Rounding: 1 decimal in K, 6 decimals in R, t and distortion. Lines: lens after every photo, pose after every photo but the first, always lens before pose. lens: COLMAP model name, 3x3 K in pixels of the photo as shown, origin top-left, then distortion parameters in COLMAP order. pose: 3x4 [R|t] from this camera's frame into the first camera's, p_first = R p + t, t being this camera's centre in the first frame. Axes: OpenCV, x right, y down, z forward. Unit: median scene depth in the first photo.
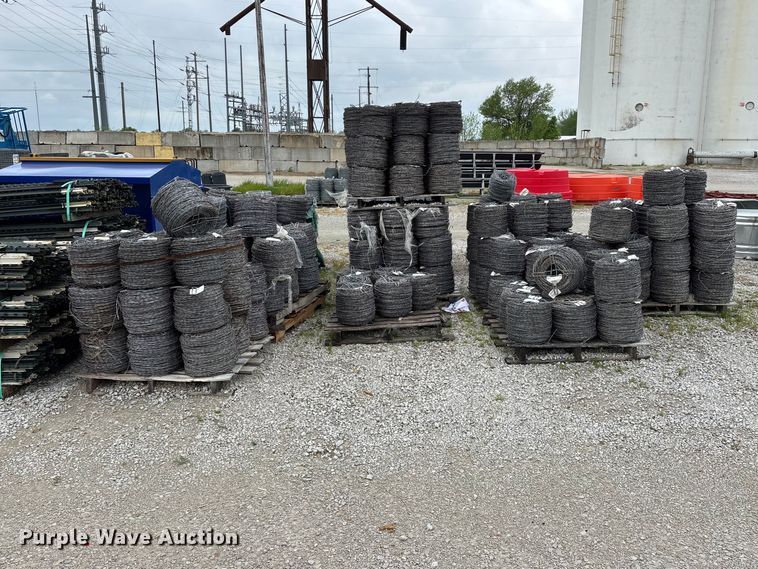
lens RADIAL K [[735.9, 0, 379.4], [0, 735.9, 266.4], [0, 0, 1]] dist [0.038729, -0.007090]
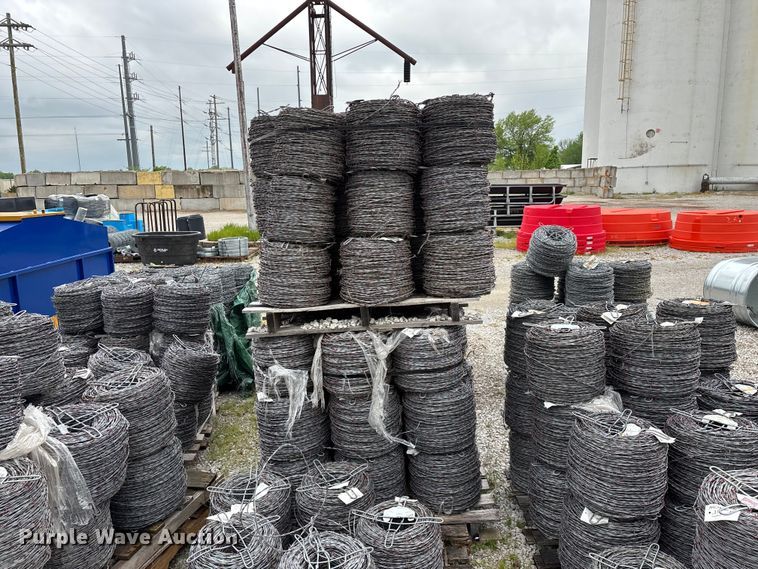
lens RADIAL K [[603.7, 0, 359.6], [0, 603.7, 283.4], [0, 0, 1]] dist [0.031064, -0.008902]
pose [[0.998125, -0.011656, -0.060084, 0.049731], [0.012373, 0.999856, 0.011587, -0.112041], [0.059941, -0.012309, 0.998126, 0.617374]]
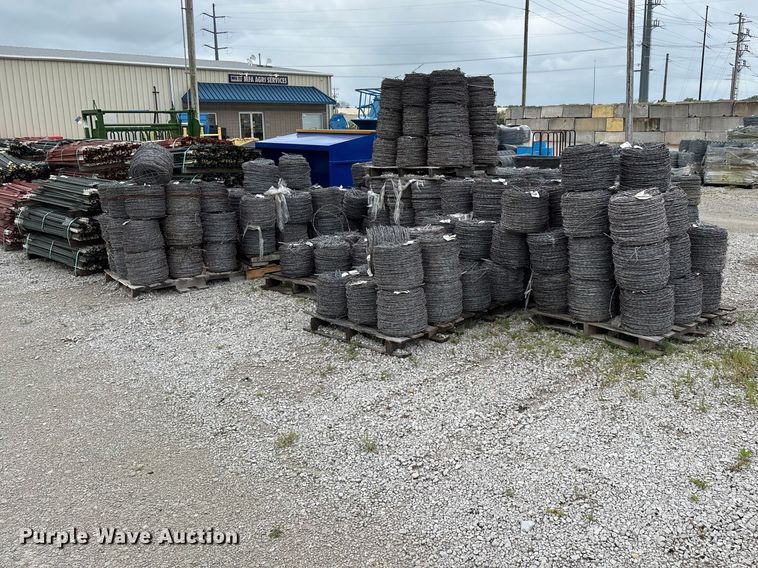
lens RADIAL K [[704.5, 0, 353.2], [0, 704.5, 258.0], [0, 0, 1]] dist [0.039587, -0.012072]
pose [[0.634277, 0.139416, -0.760431, 0.743813], [-0.114461, 0.989700, 0.085977, -0.046572], [0.764585, 0.032506, 0.643702, 0.322234]]
